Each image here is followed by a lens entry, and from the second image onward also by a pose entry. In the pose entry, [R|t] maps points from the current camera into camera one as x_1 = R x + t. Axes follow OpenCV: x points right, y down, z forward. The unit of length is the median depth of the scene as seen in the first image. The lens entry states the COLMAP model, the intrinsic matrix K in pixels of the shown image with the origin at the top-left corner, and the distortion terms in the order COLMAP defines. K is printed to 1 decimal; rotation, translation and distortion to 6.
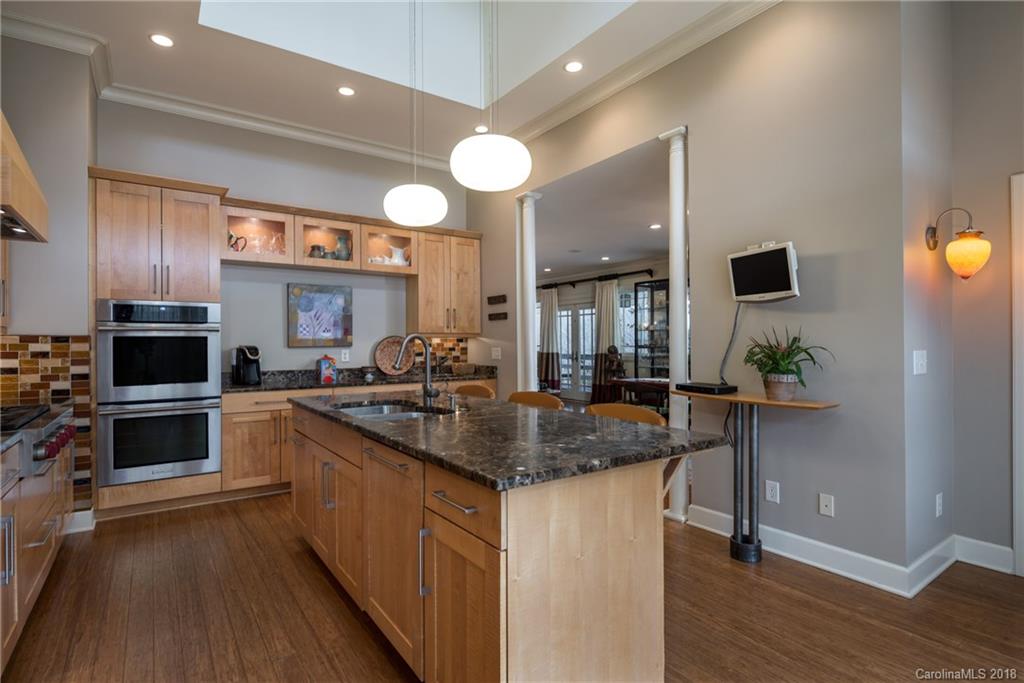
lens RADIAL K [[512.4, 0, 508.2], [0, 512.4, 341.1], [0, 0, 1]] dist [0.006379, -0.000547]
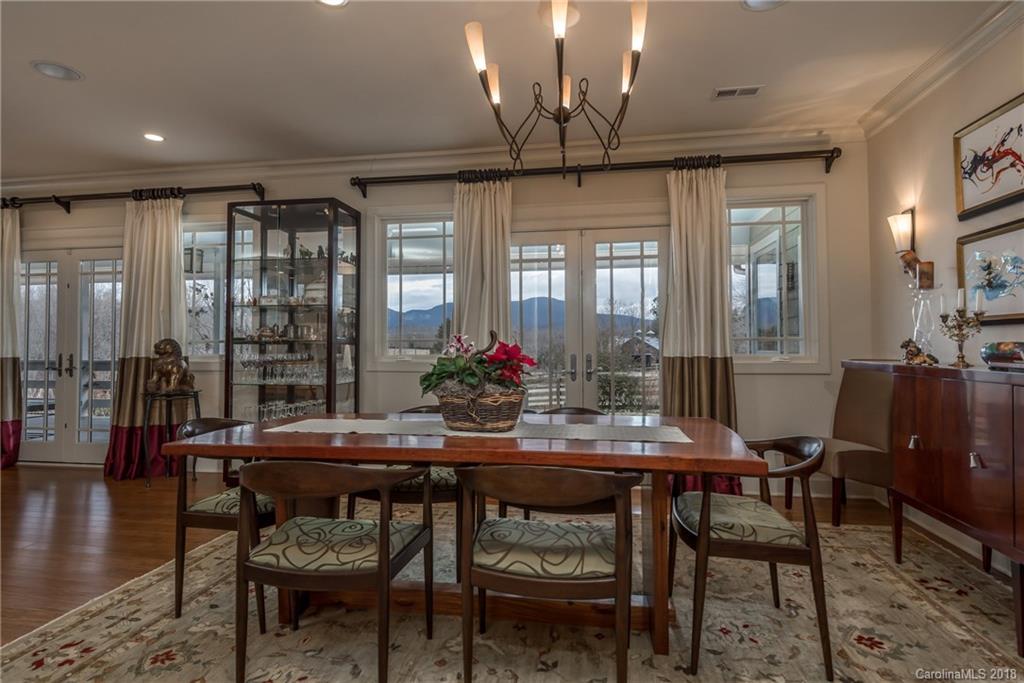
lens RADIAL K [[512.4, 0, 504.6], [0, 512.4, 332.1], [0, 0, 1]] dist [0.006379, -0.000547]
pose [[0.693094, 0.023311, 0.720470, 0.078448], [-0.004903, 0.999606, -0.027626, 0.012983], [-0.720831, 0.015615, 0.692935, 0.448901]]
